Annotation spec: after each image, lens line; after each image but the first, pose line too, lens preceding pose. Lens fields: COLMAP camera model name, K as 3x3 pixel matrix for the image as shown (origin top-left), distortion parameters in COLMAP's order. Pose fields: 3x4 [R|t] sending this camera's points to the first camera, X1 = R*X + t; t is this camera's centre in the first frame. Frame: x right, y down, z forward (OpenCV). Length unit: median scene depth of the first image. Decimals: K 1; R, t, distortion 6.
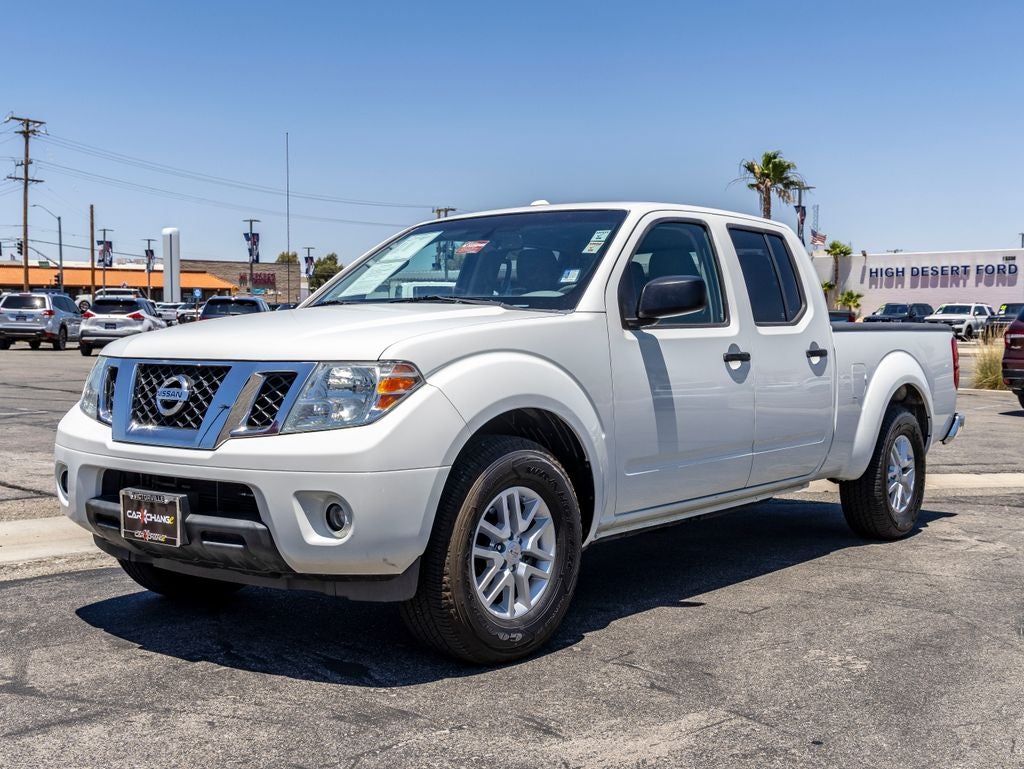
lens RADIAL K [[1224.9, 0, 546.7], [0, 1224.9, 384.6], [0, 0, 1]] dist [0.044961, 0.000000]
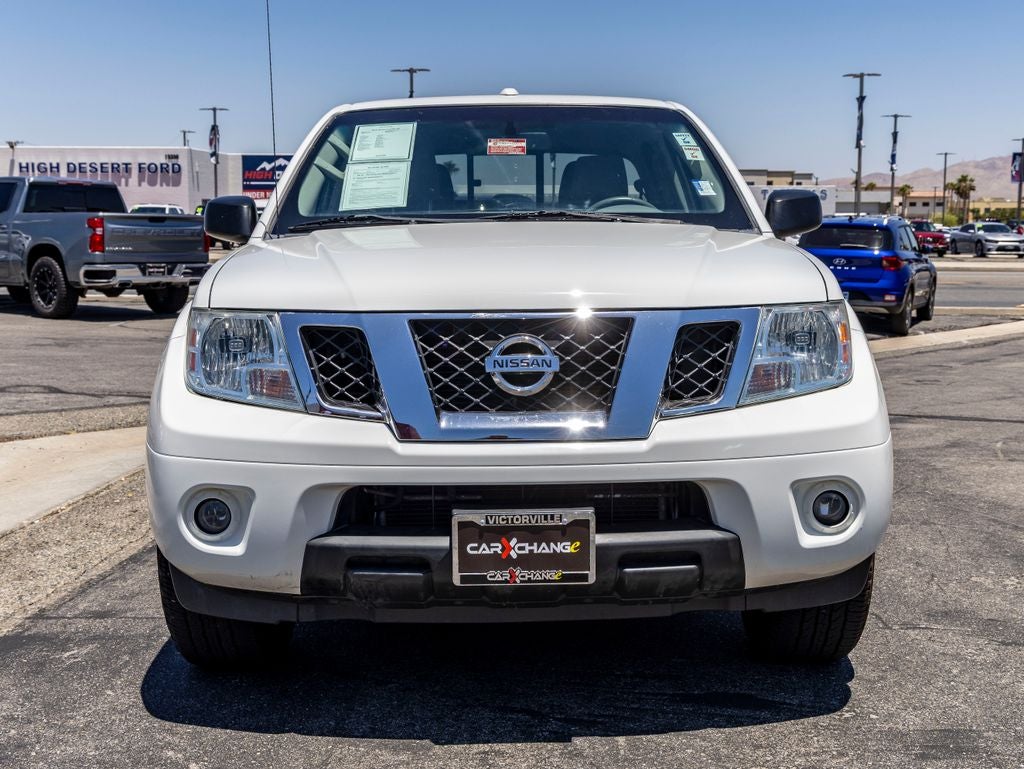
lens RADIAL K [[1298.8, 0, 512.0], [0, 1298.8, 392.9], [0, 0, 1]] dist [0.049909, 0.000000]
pose [[0.773522, -0.085352, 0.627996, -0.696121], [0.035285, 0.995153, 0.091792, -0.038186], [-0.632787, -0.048844, 0.772784, 0.418082]]
